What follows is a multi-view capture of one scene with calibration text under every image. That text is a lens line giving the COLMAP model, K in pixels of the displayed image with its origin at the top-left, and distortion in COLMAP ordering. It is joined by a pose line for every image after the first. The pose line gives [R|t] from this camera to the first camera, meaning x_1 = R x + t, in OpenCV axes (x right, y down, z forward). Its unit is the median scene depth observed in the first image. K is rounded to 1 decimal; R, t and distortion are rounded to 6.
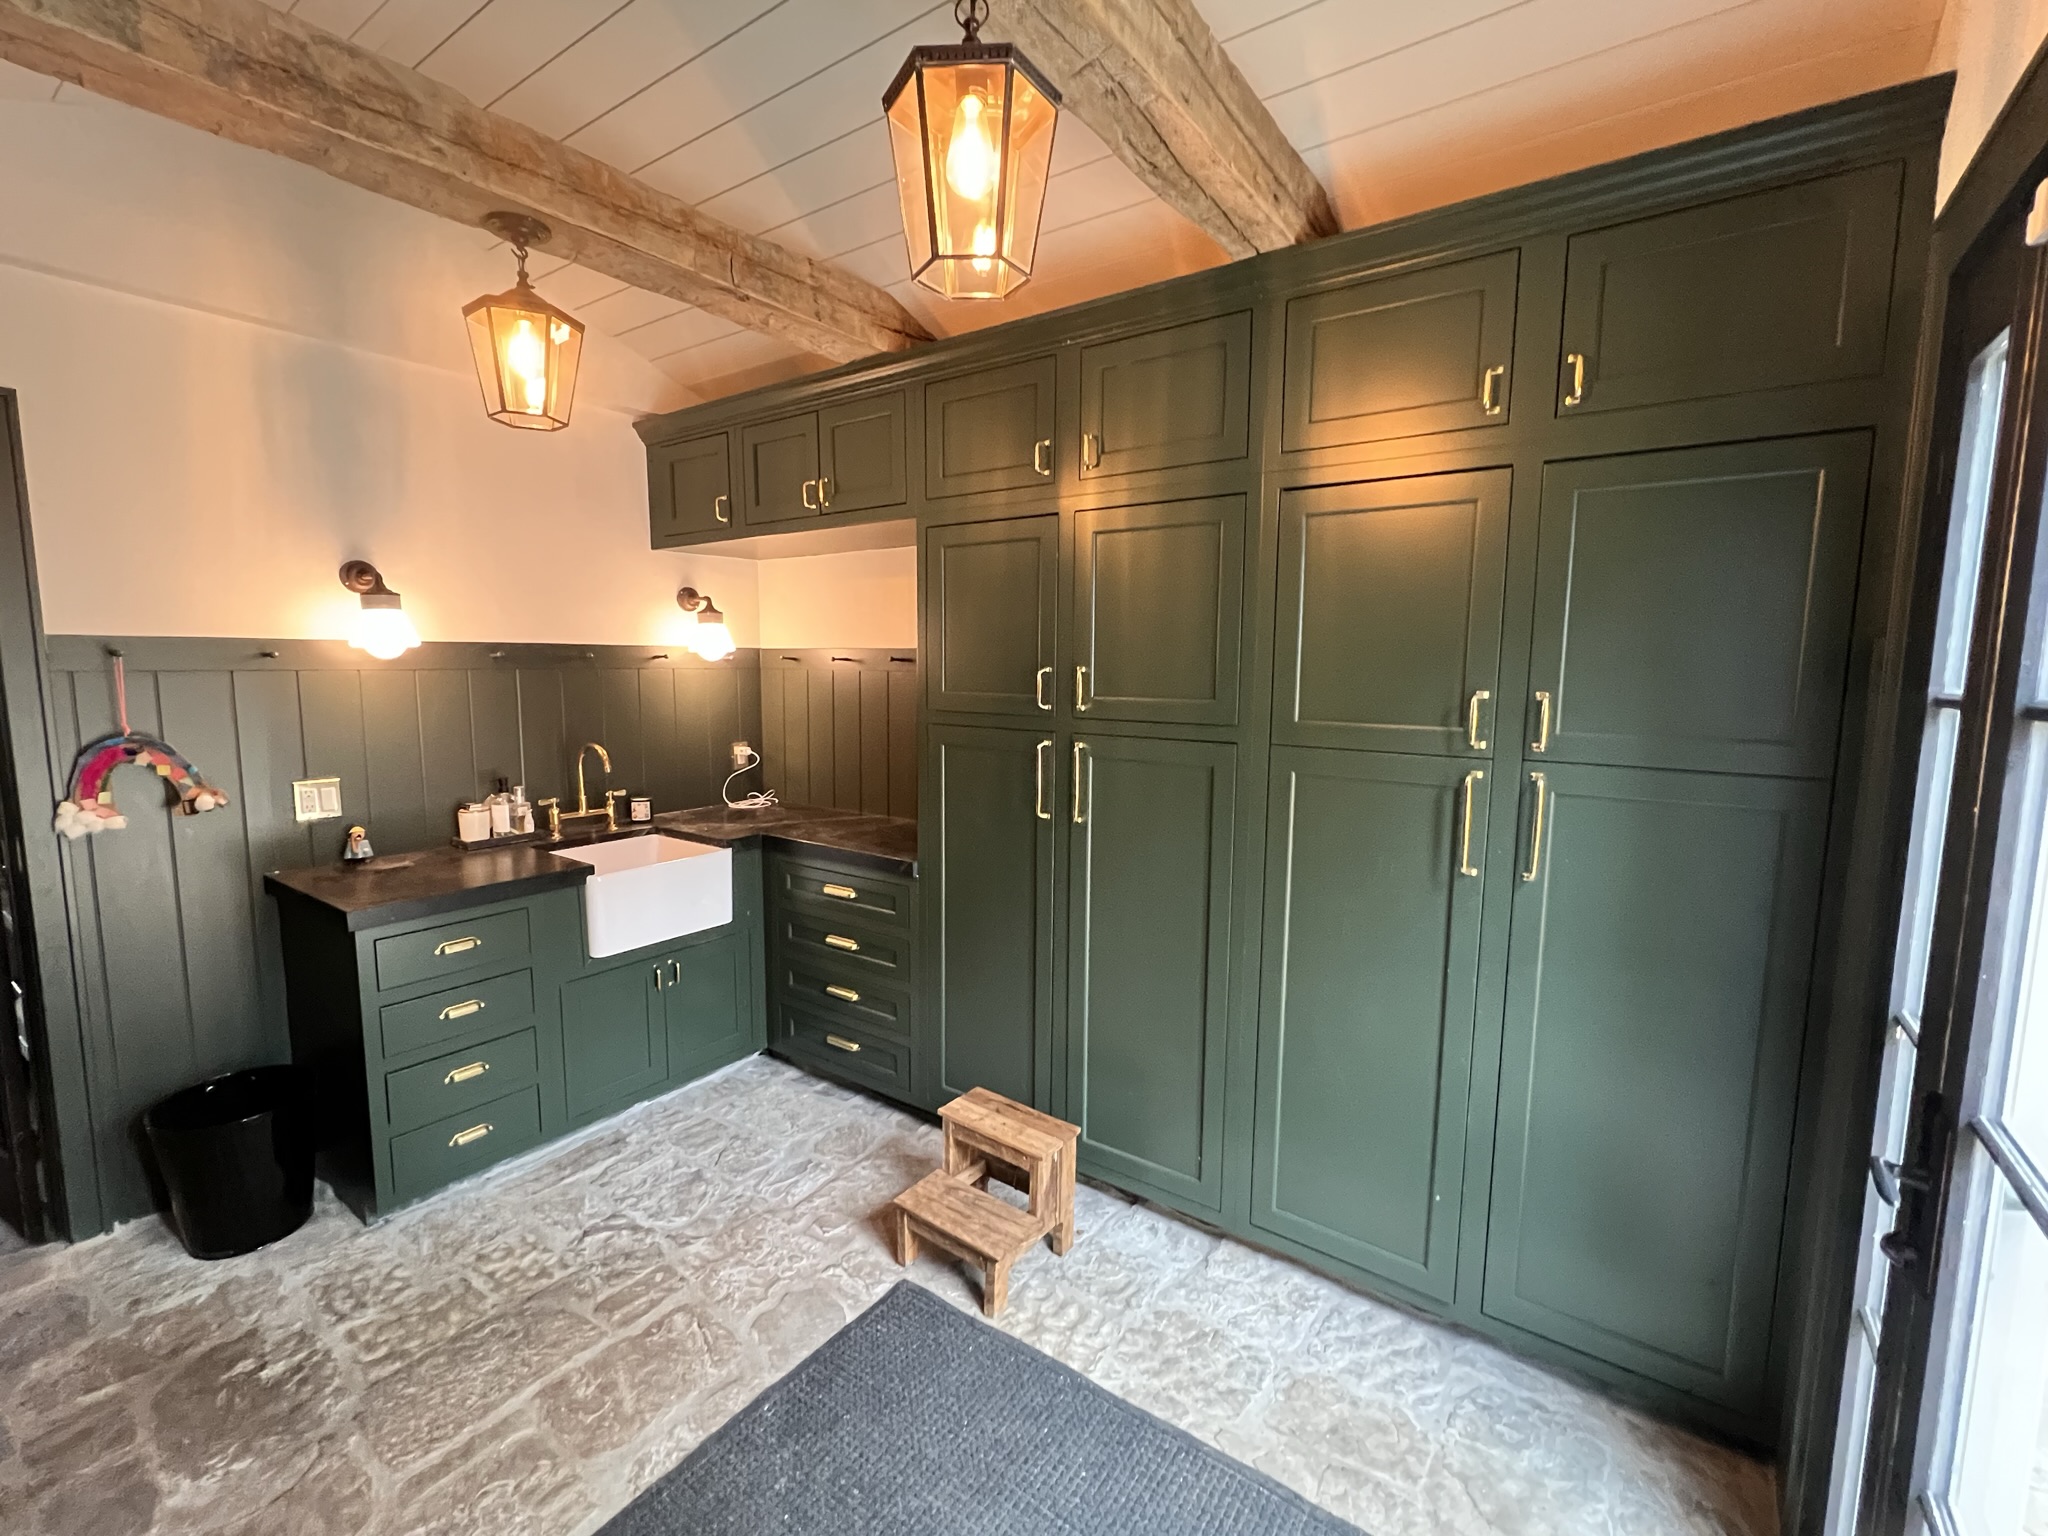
lens RADIAL K [[895.0, 0, 1015.9], [0, 895.0, 766.2], [0, 0, 1]] dist [-0.000216, 0.000876]
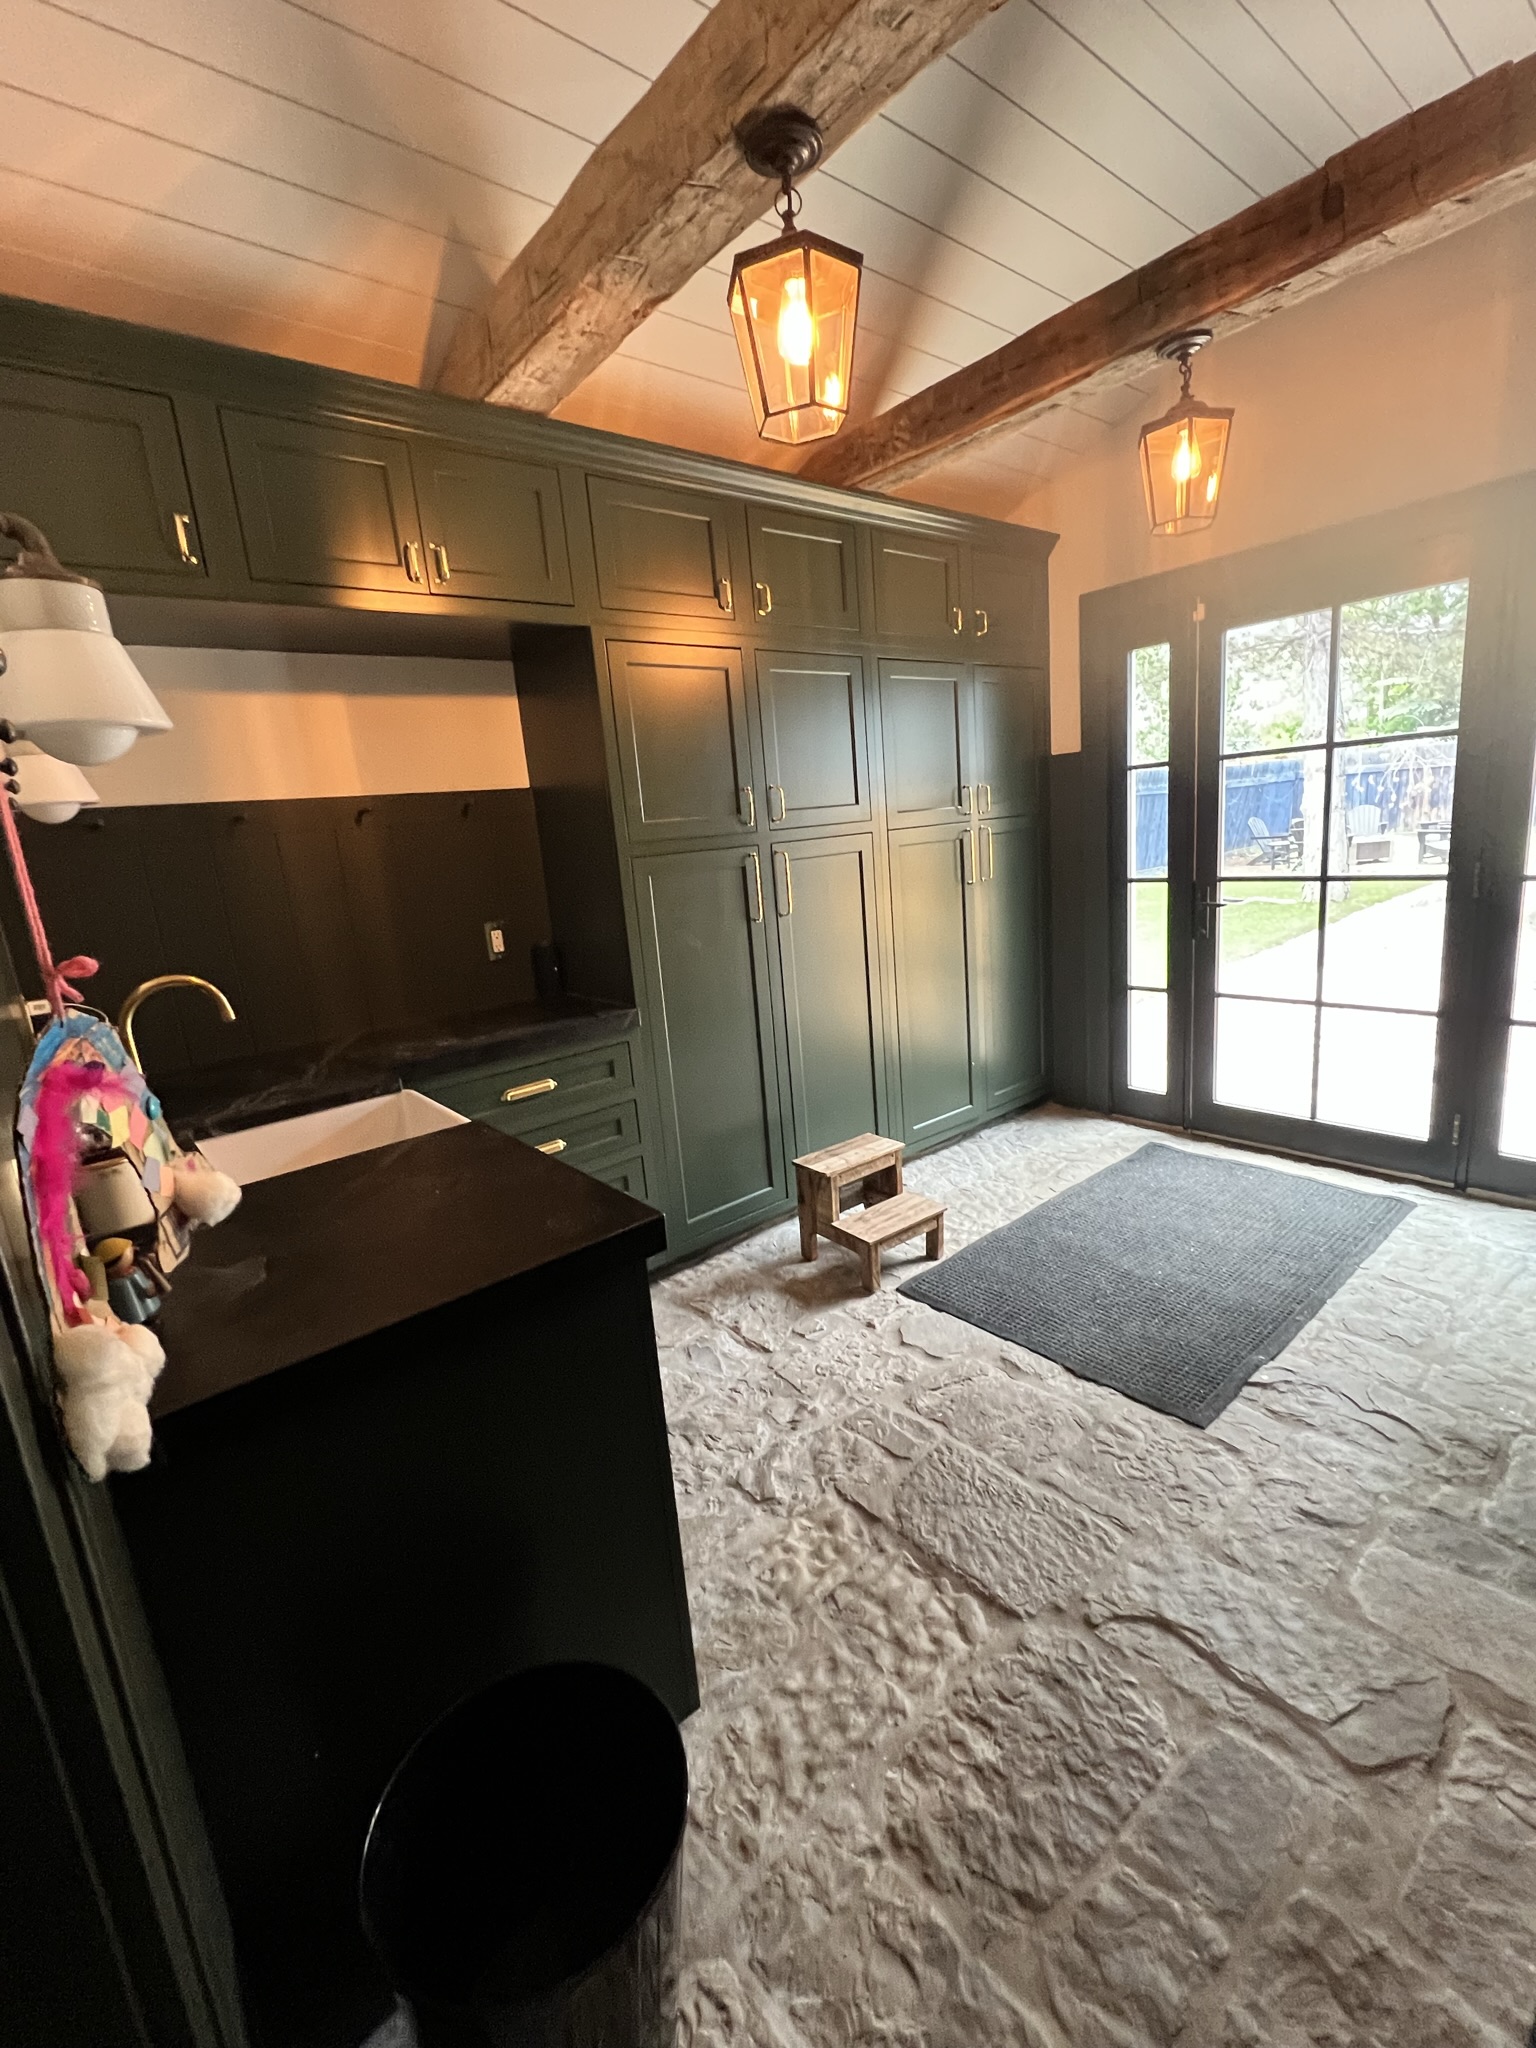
lens RADIAL K [[895.0, 0, 771.3], [0, 895.0, 1018.2], [0, 0, 1]] dist [-0.000216, 0.000876]
pose [[0.244663, -0.245344, 0.938055, -1.328988], [0.190566, 0.960755, 0.201578, -0.063356], [-0.950697, 0.129443, 0.281815, 0.838396]]
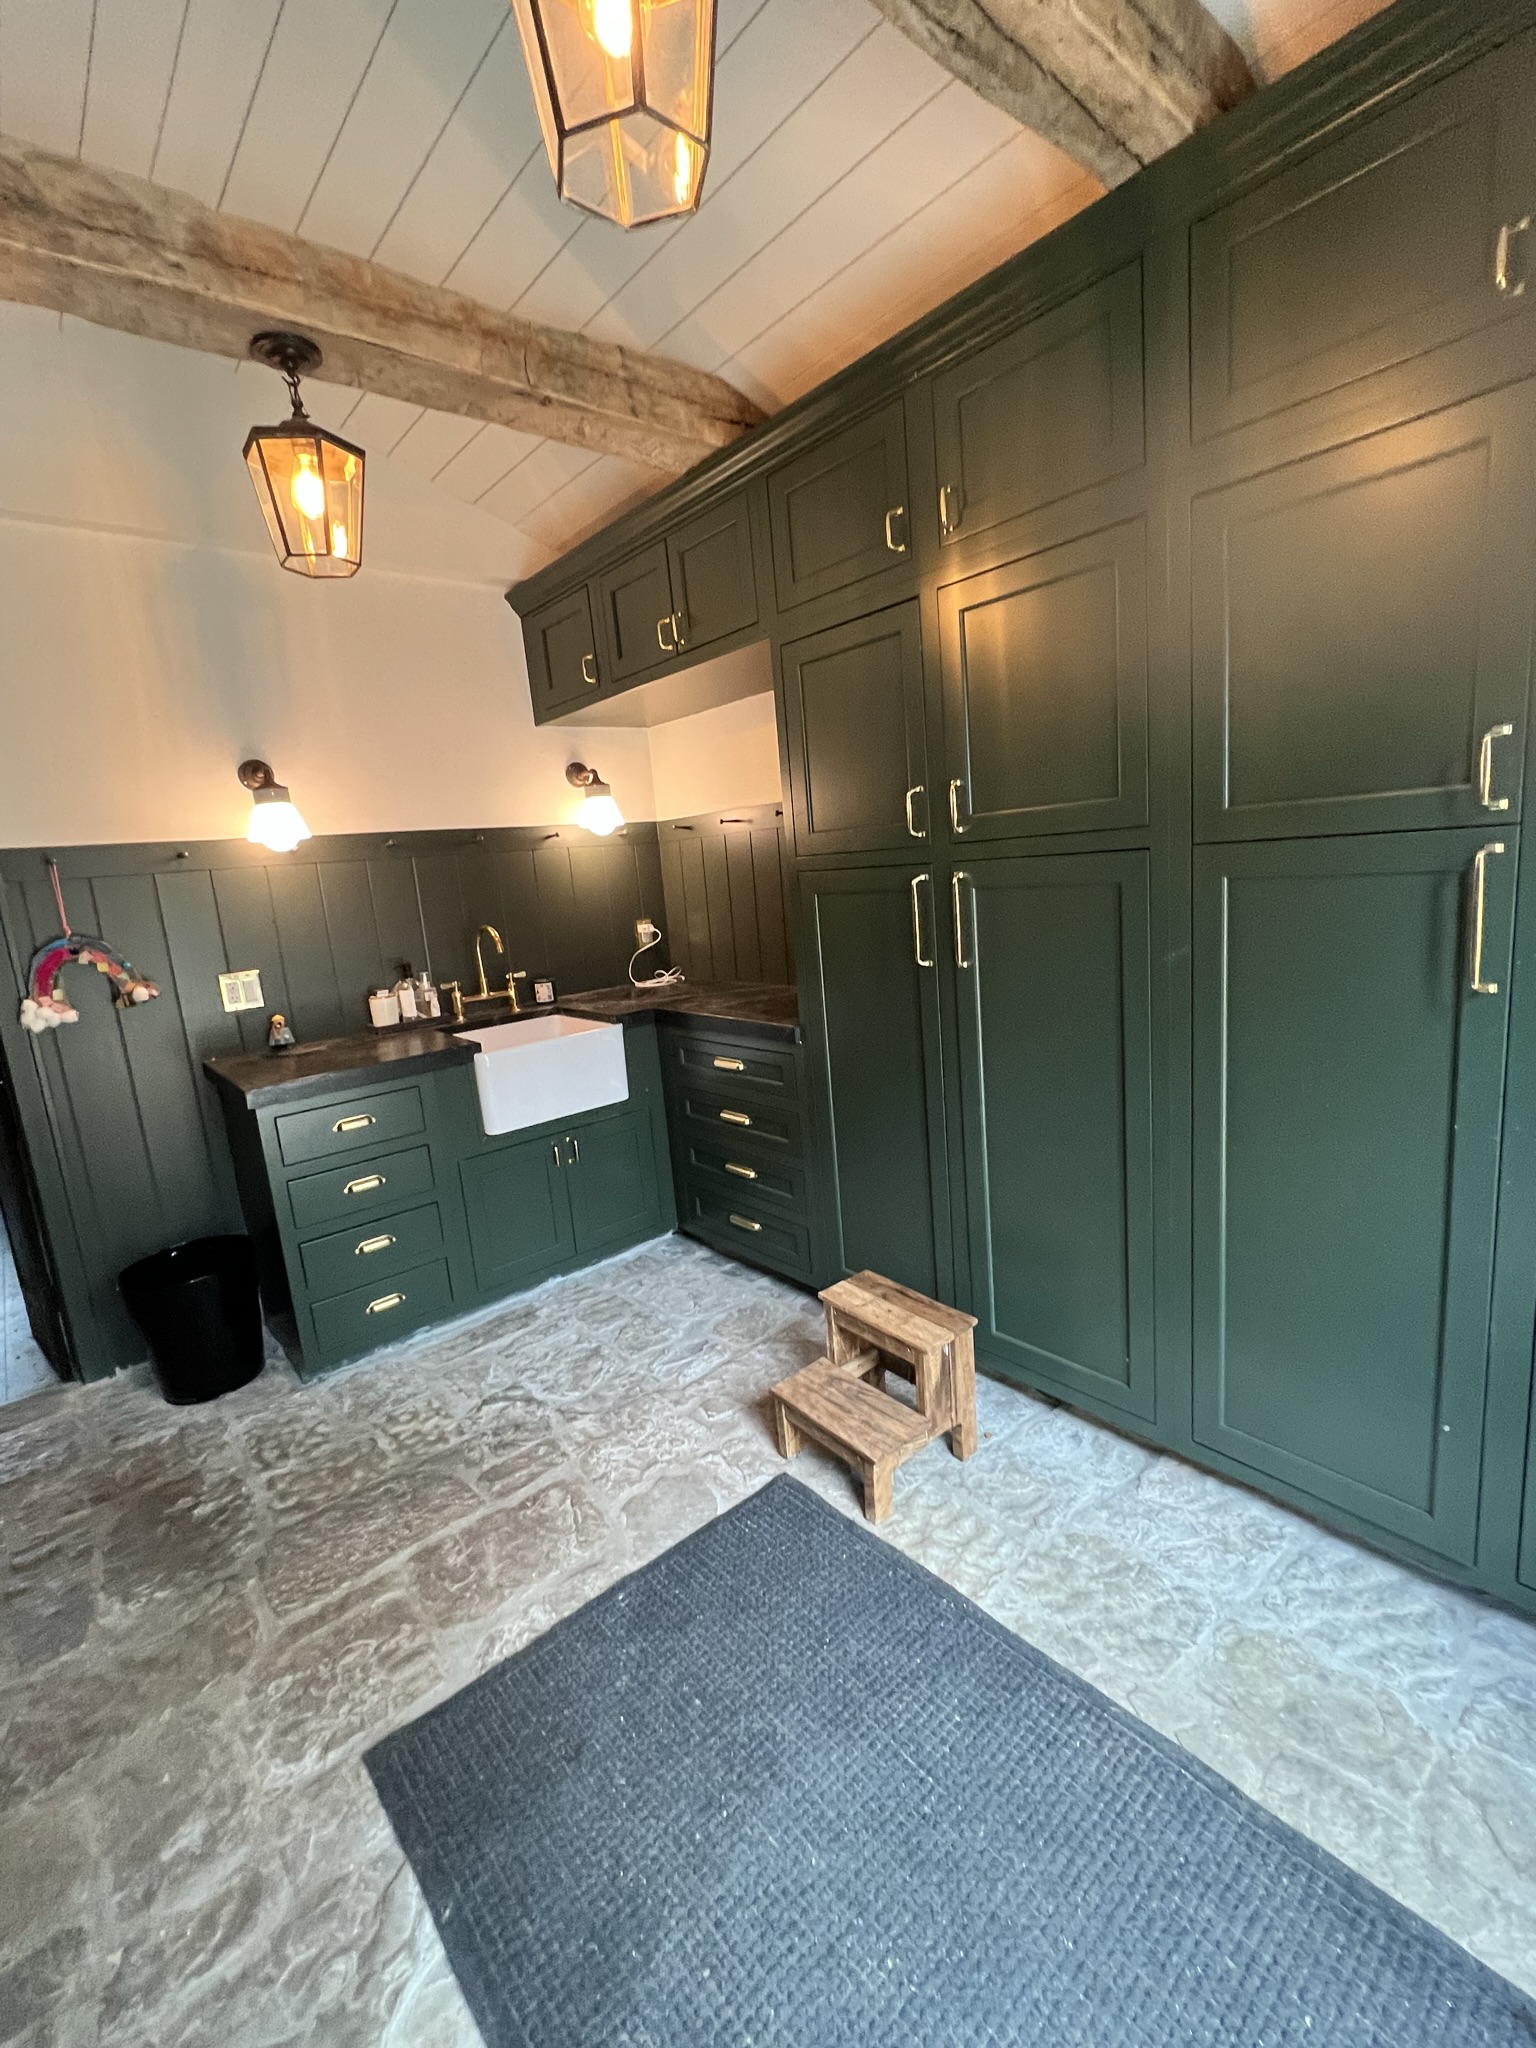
lens RADIAL K [[895.0, 0, 771.3], [0, 895.0, 1018.2], [0, 0, 1]] dist [-0.000216, 0.000876]
pose [[0.968512, -0.044429, -0.244970, 0.117773], [0.060658, 0.996407, 0.059100, 0.058832], [0.241465, -0.072098, 0.967728, 0.155275]]
